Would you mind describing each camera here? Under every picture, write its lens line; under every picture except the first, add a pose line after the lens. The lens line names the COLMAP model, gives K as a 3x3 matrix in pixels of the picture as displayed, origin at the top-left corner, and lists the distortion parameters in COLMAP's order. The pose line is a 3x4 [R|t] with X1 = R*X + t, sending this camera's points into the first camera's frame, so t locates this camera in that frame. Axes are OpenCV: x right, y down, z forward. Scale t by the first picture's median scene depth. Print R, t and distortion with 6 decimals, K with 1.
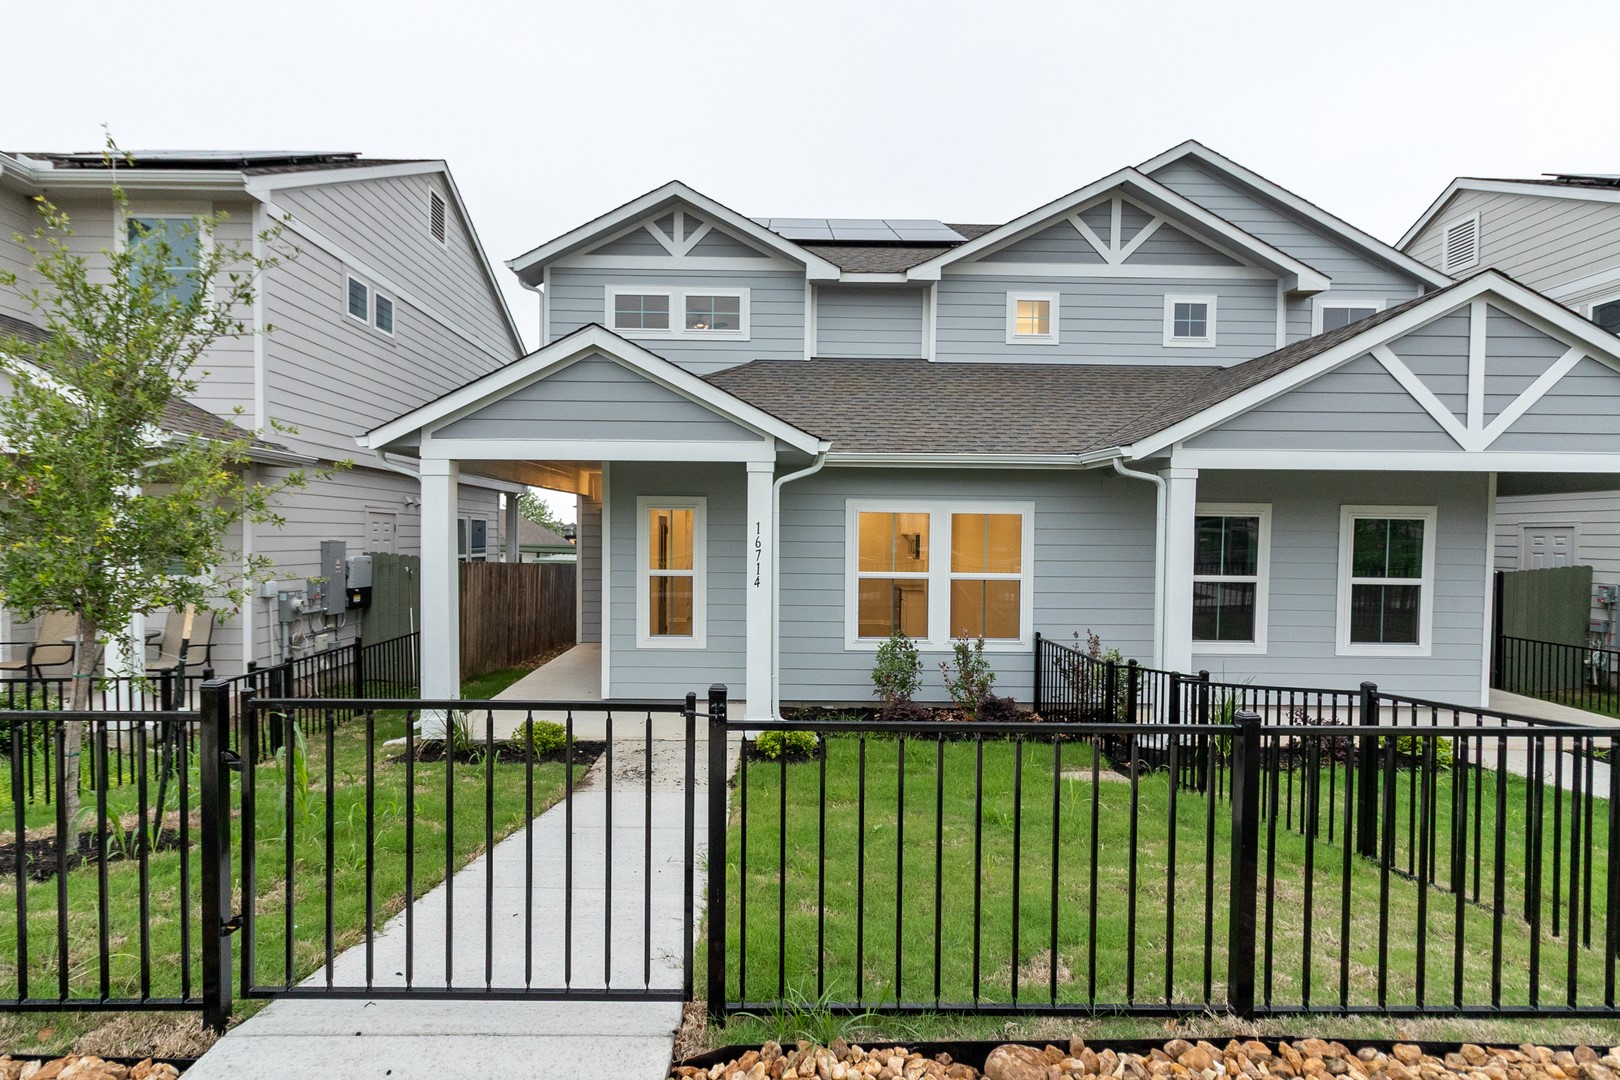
lens RADIAL K [[750.8, 0, 787.5], [0, 750.8, 535.1], [0, 0, 1]] dist [0.001142, 0.000441]
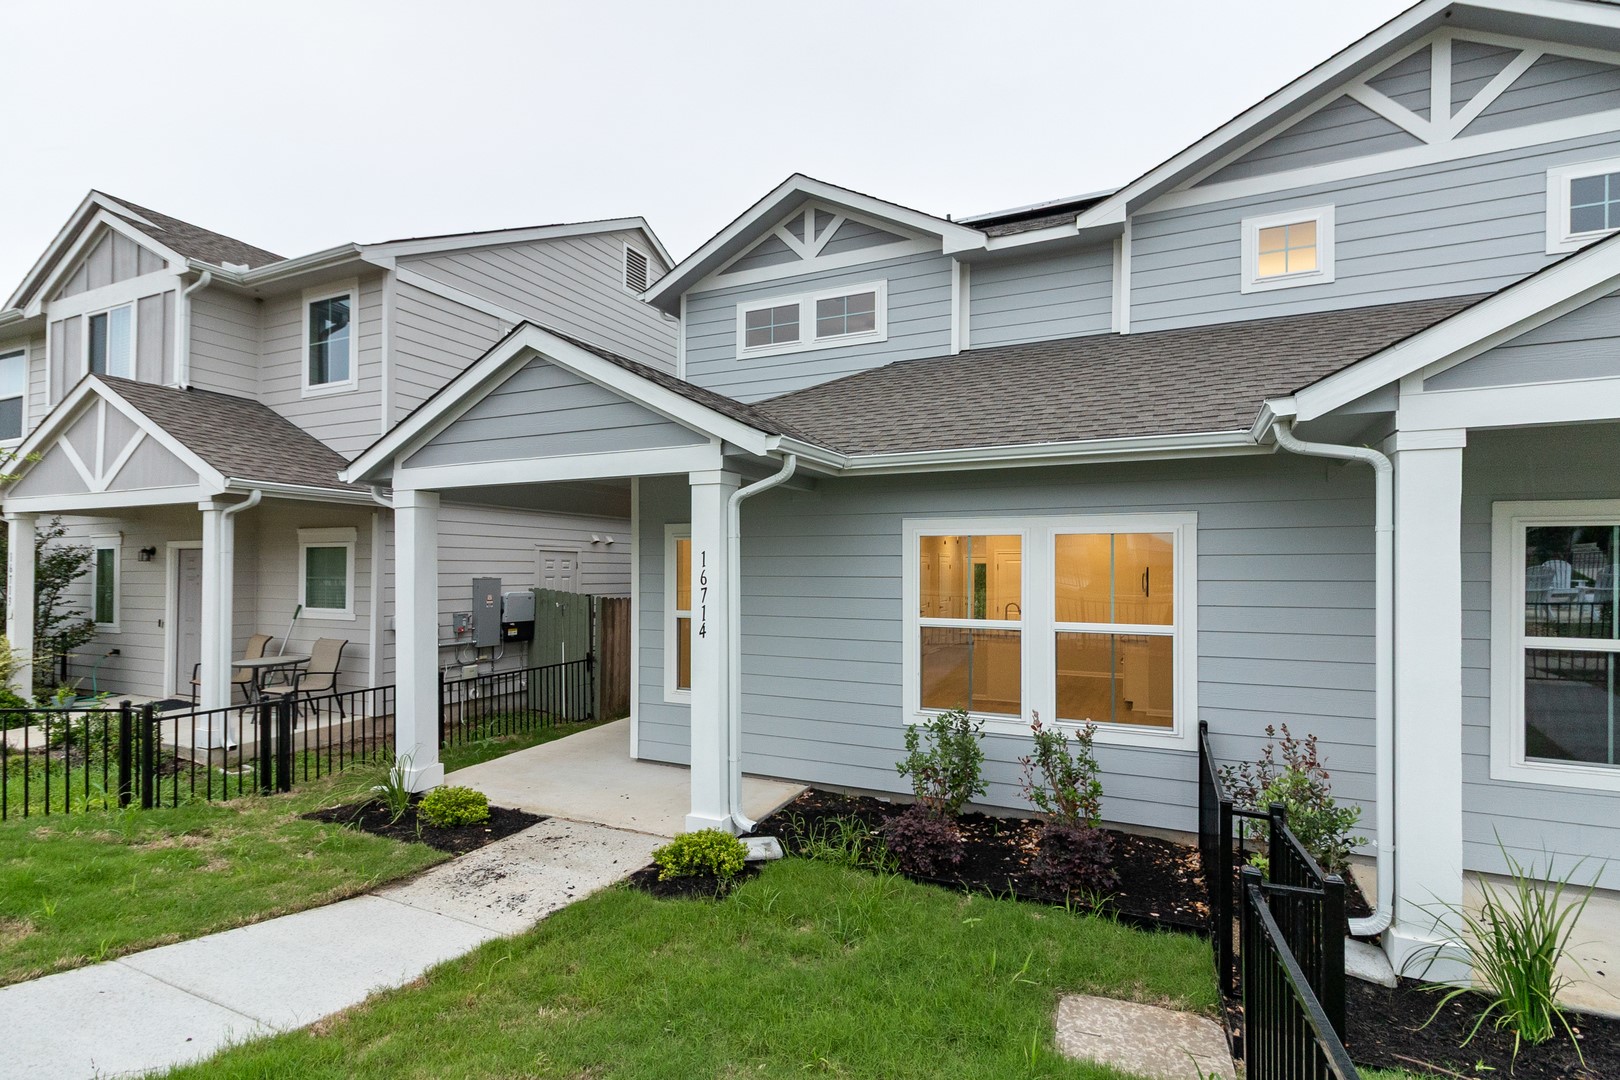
lens RADIAL K [[720.9, 0, 811.4], [0, 720.9, 551.5], [0, 0, 1]] dist [0.002979, 0.000693]
pose [[0.904561, -0.018447, -0.425945, 0.257611], [0.006746, 0.999558, -0.028964, 0.003572], [0.426291, 0.023326, 0.904285, 0.274277]]
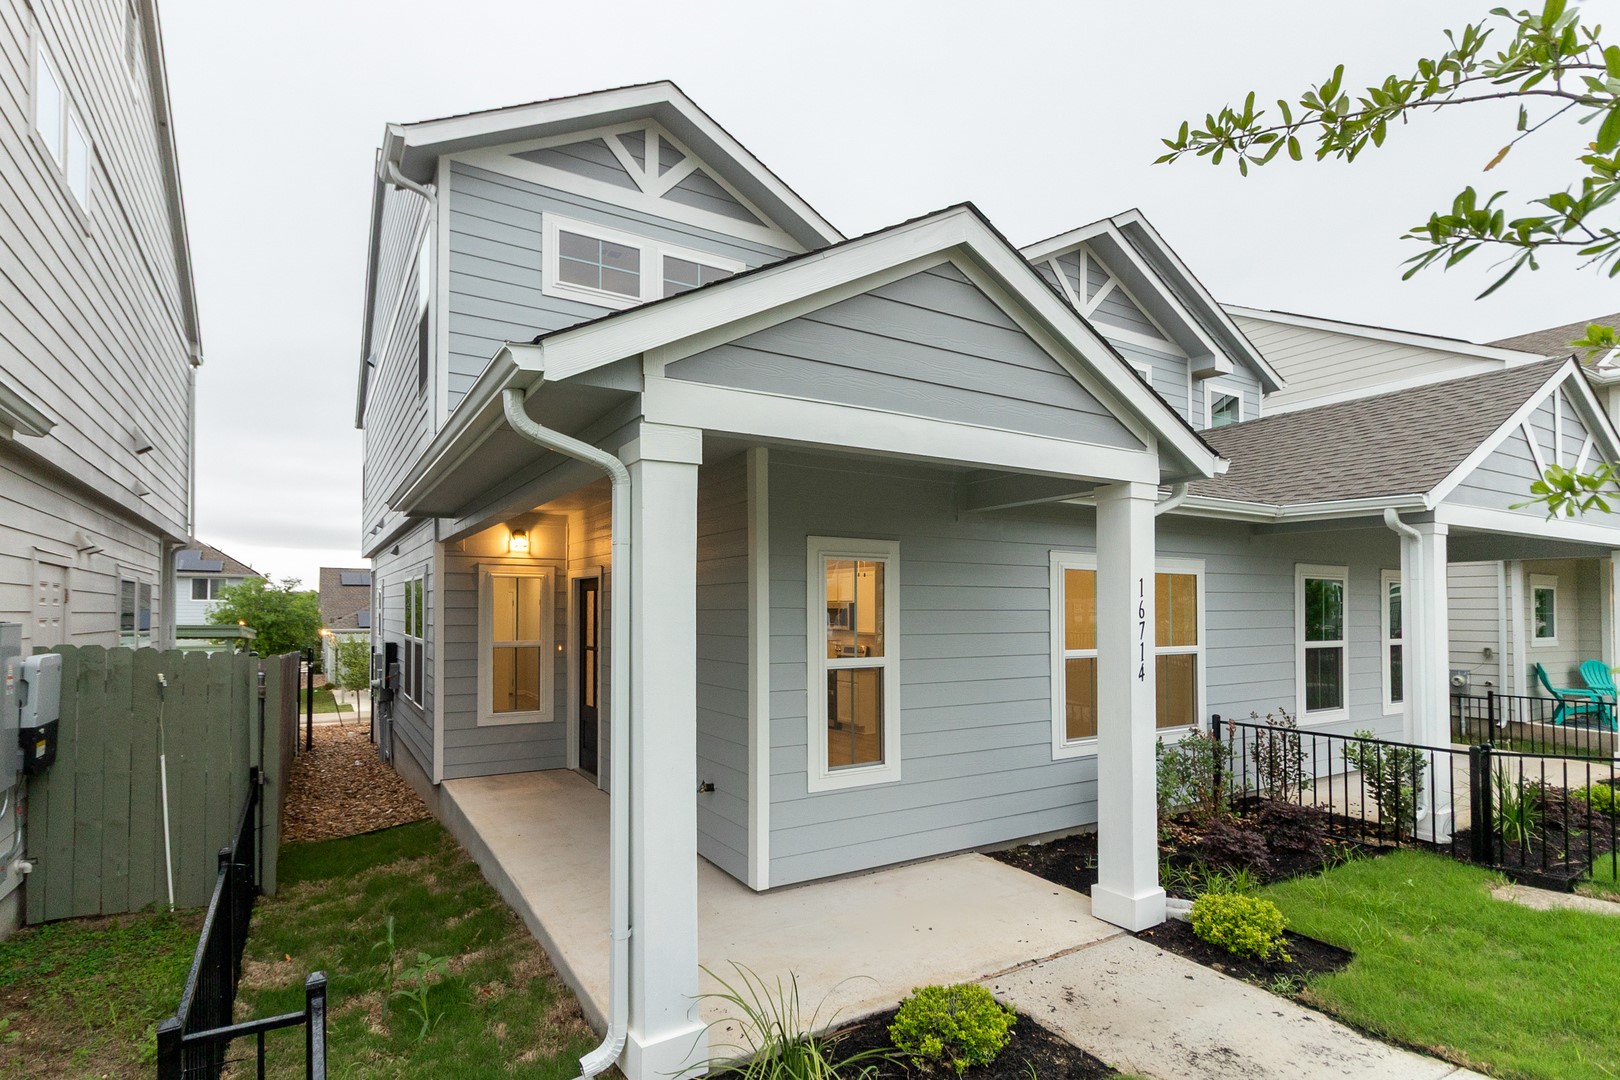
lens RADIAL K [[788.6, 0, 820.4], [0, 788.6, 573.0], [0, 0, 1]] dist [0.000582, 0.000198]
pose [[0.875881, 0.012258, 0.482371, -0.417664], [0.010470, 0.998959, -0.044395, 0.004276], [-0.482413, 0.043935, 0.874842, 0.375476]]
